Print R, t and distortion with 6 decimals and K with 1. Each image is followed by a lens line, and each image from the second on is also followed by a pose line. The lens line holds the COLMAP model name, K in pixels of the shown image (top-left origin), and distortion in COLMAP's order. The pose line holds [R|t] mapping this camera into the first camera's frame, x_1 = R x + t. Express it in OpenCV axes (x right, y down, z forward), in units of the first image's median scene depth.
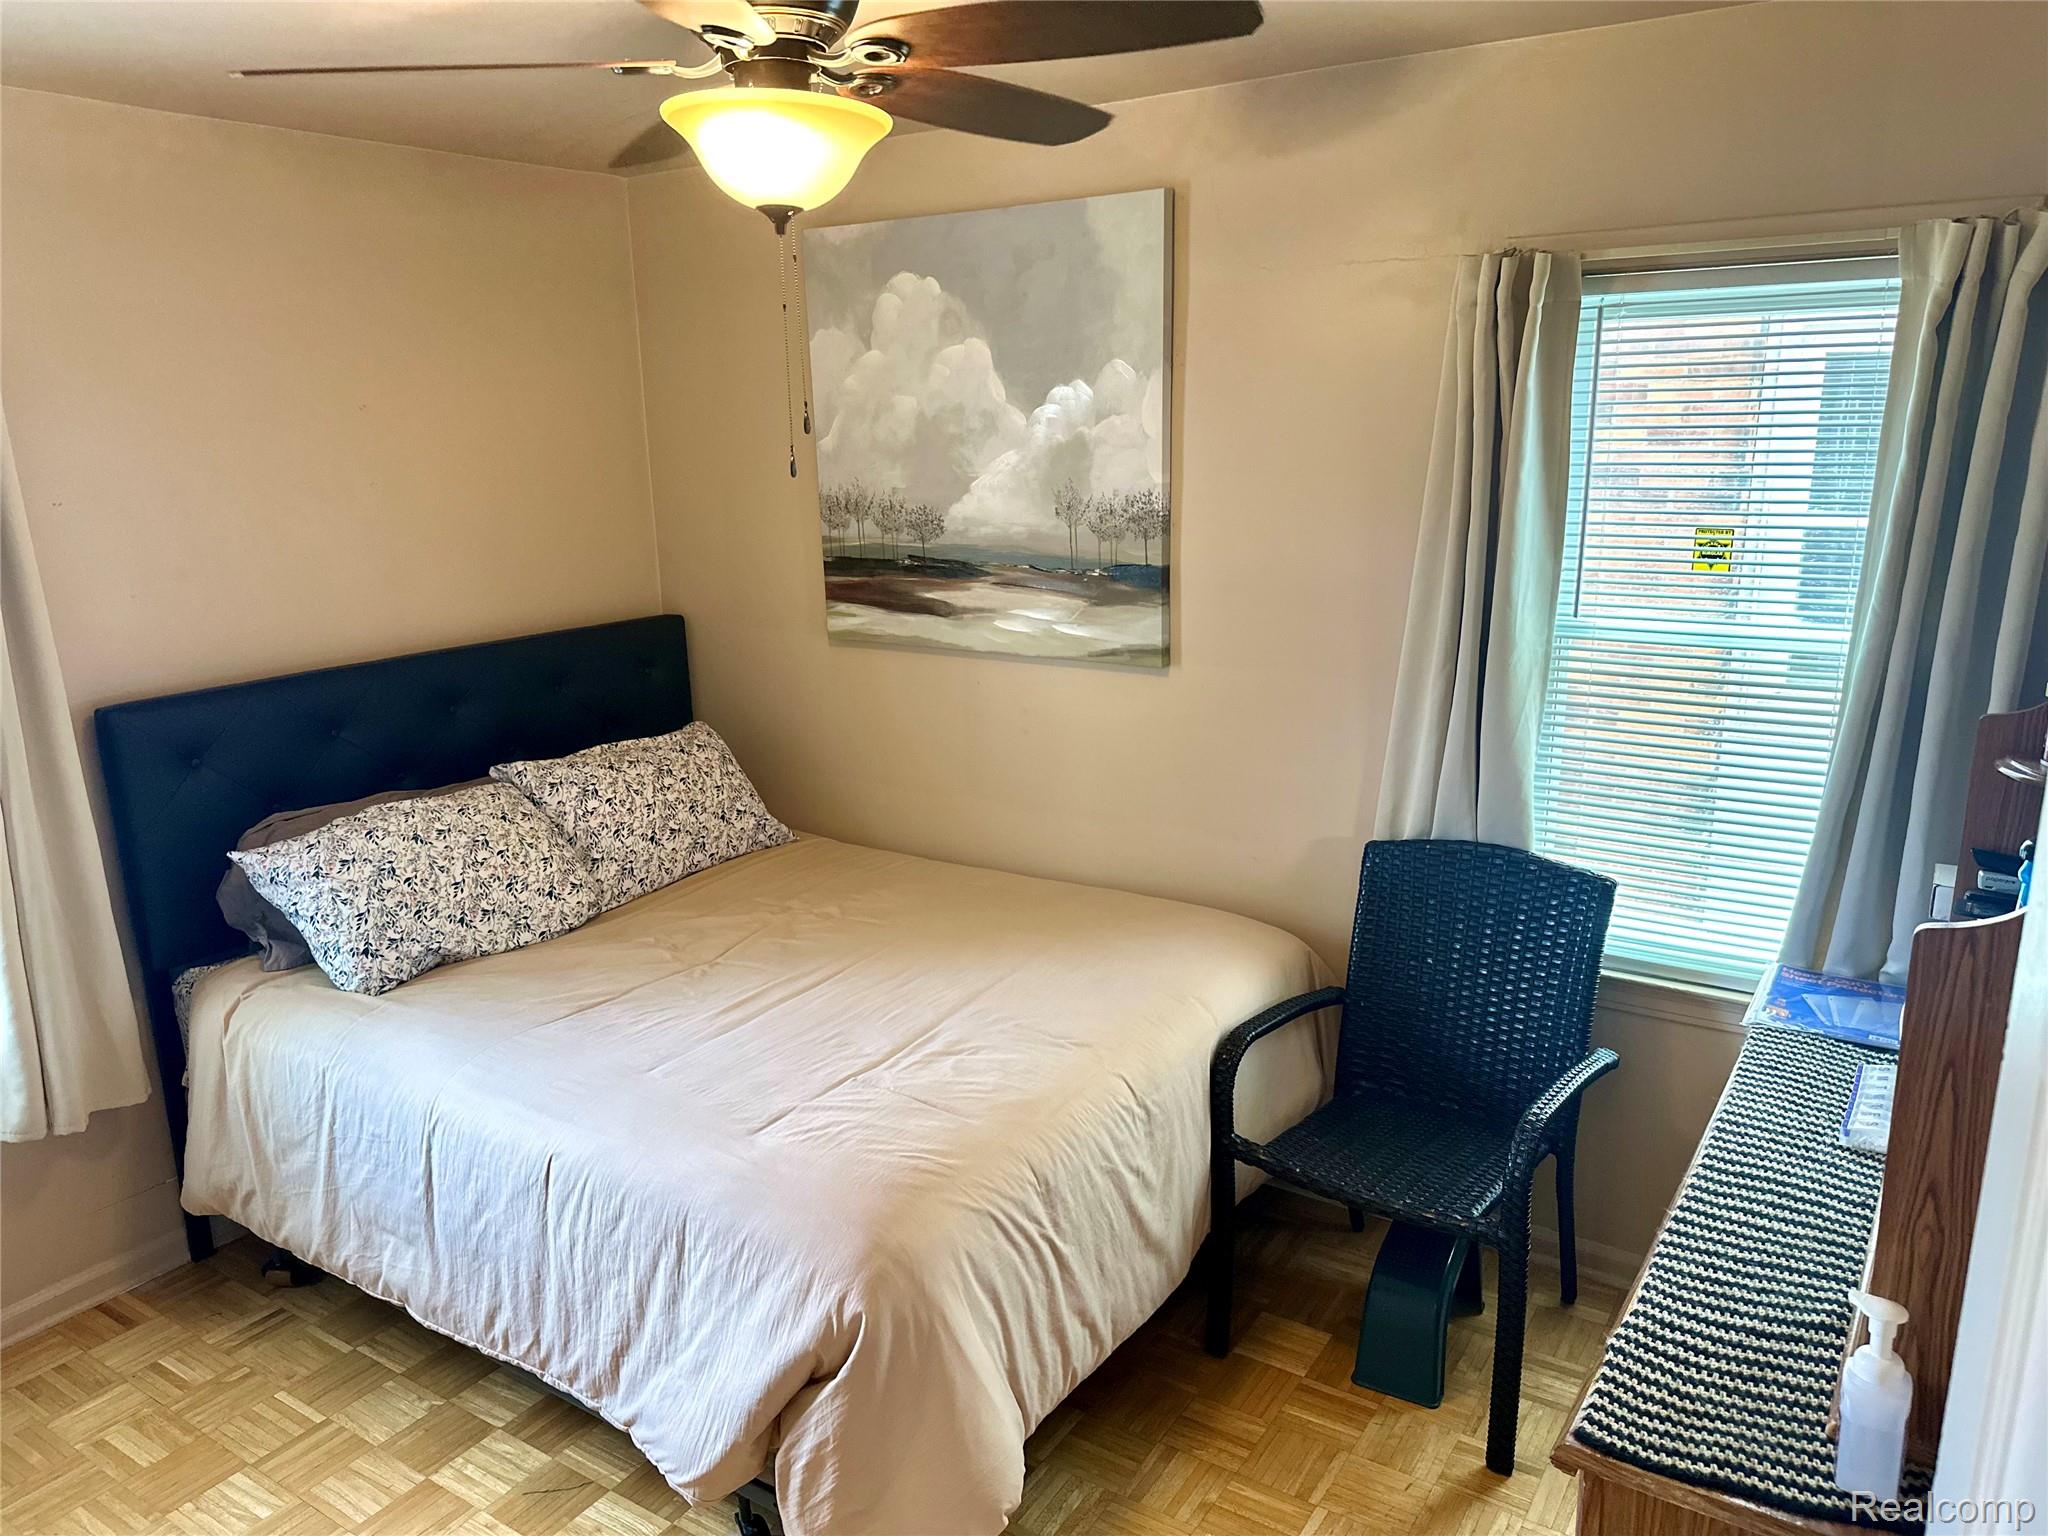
lens RADIAL K [[1439.4, 0, 1029.9], [0, 1439.4, 776.8], [0, 0, 1]] dist [0.082992, -0.104213]
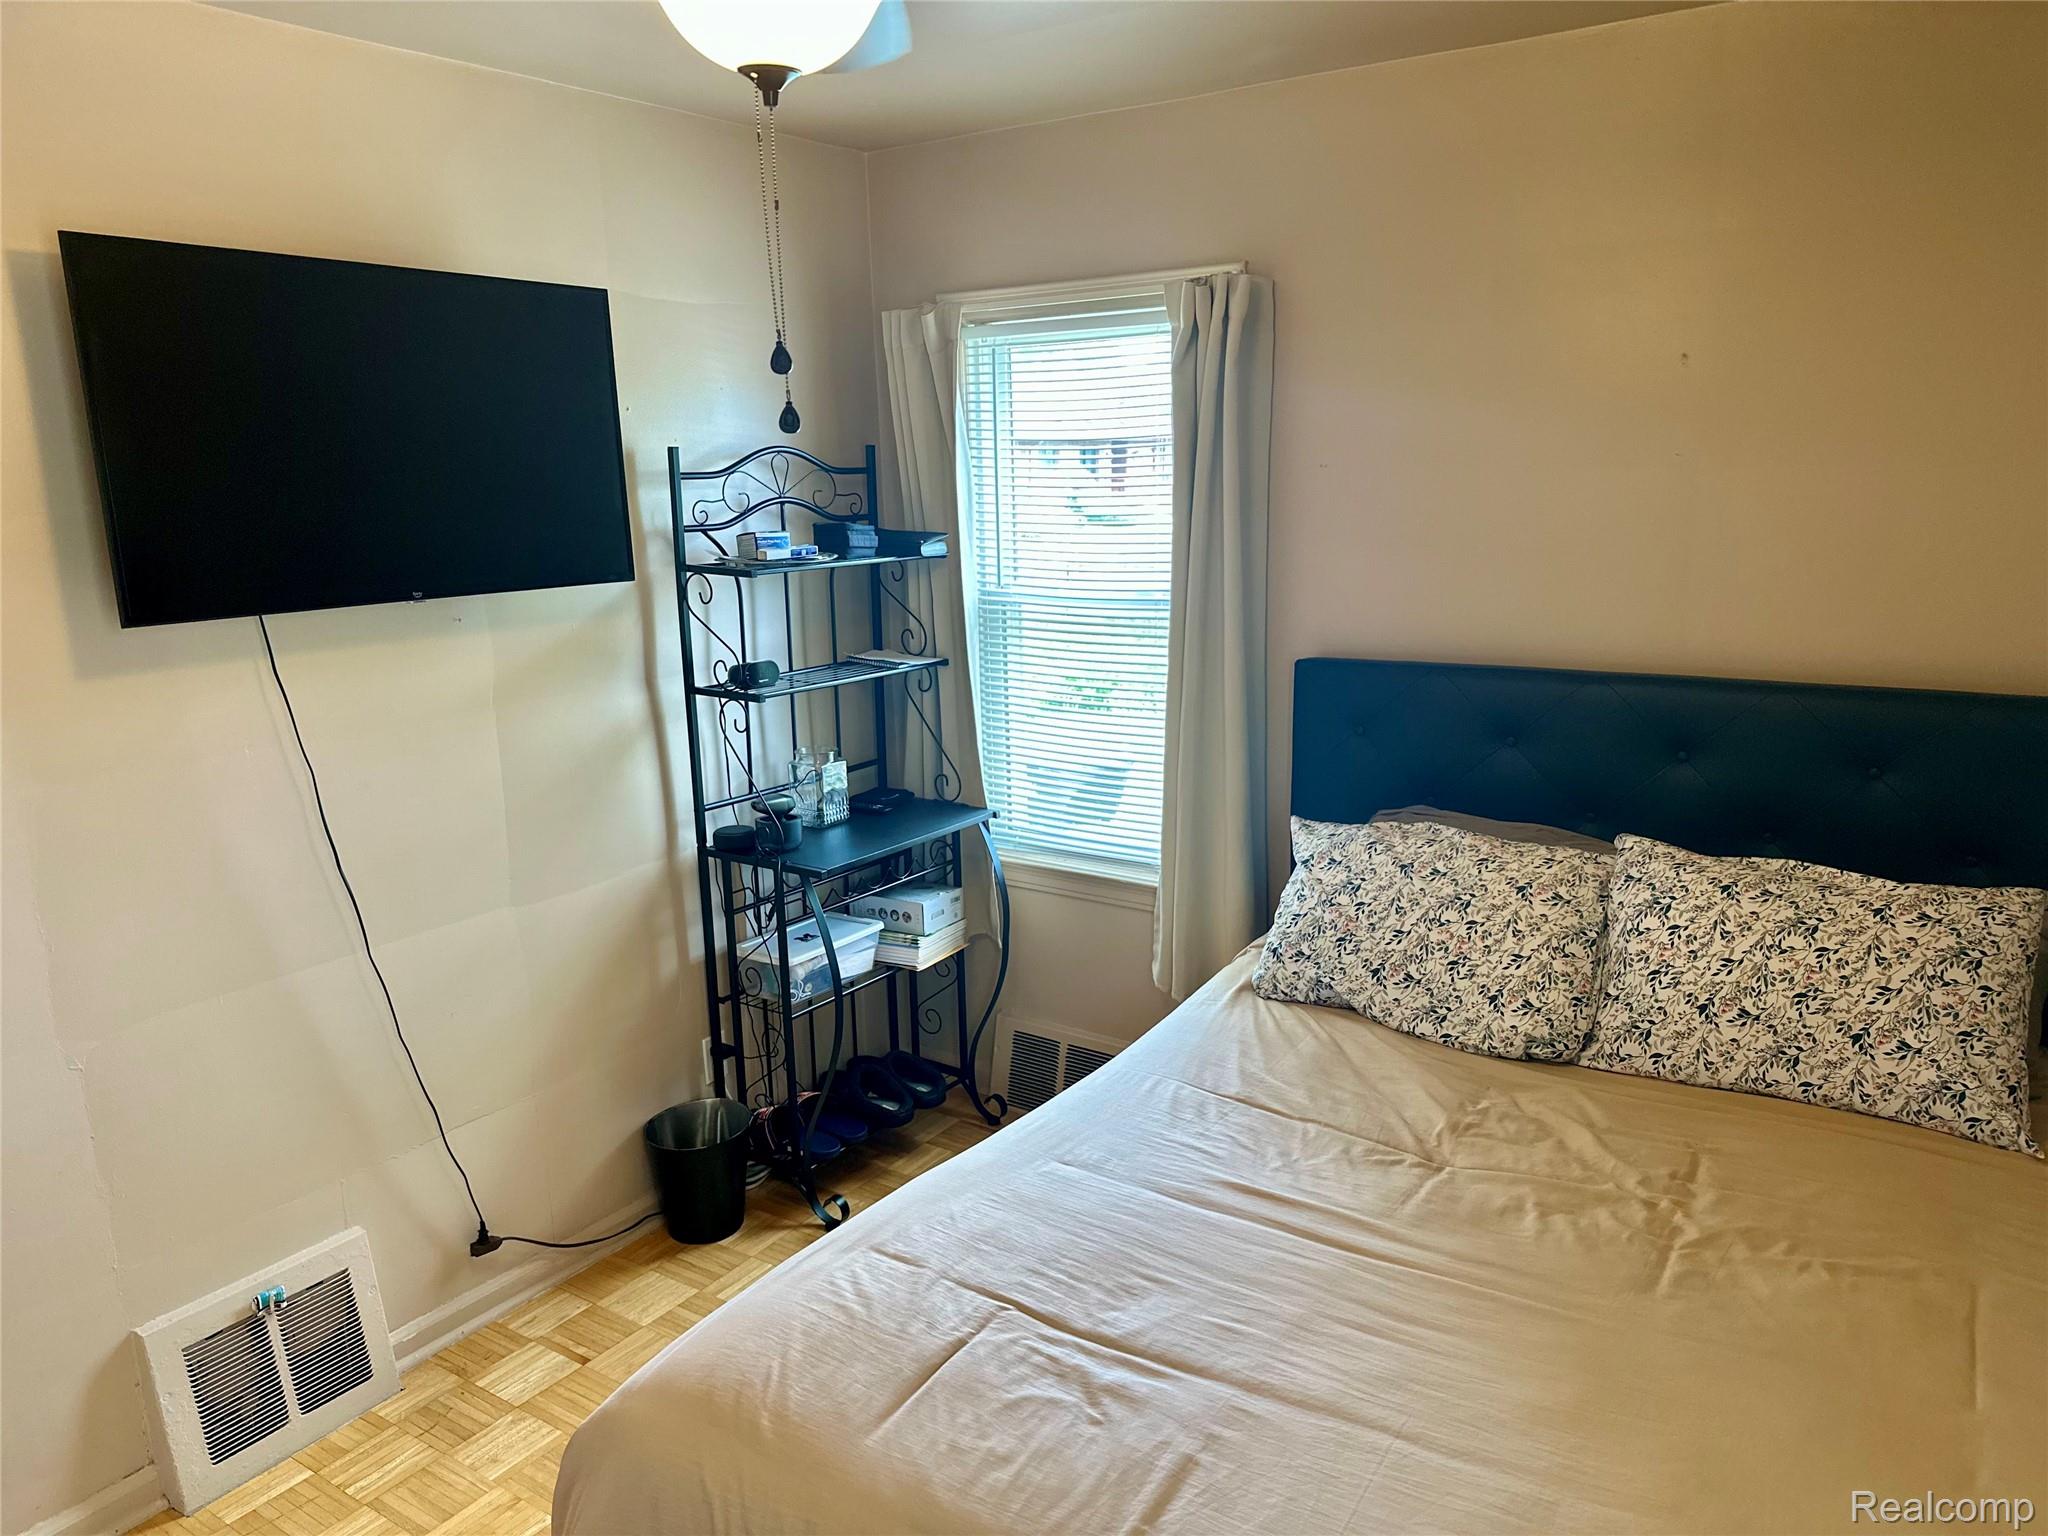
lens RADIAL K [[1439.4, 0, 1026.8], [0, 1439.4, 768.9], [0, 0, 1]] dist [0.082992, -0.104213]
pose [[-0.023314, 0.229904, -0.972934, 0.420424], [-0.219722, 0.948225, 0.229330, -0.167520], [0.975284, 0.219122, 0.028408, 0.788283]]
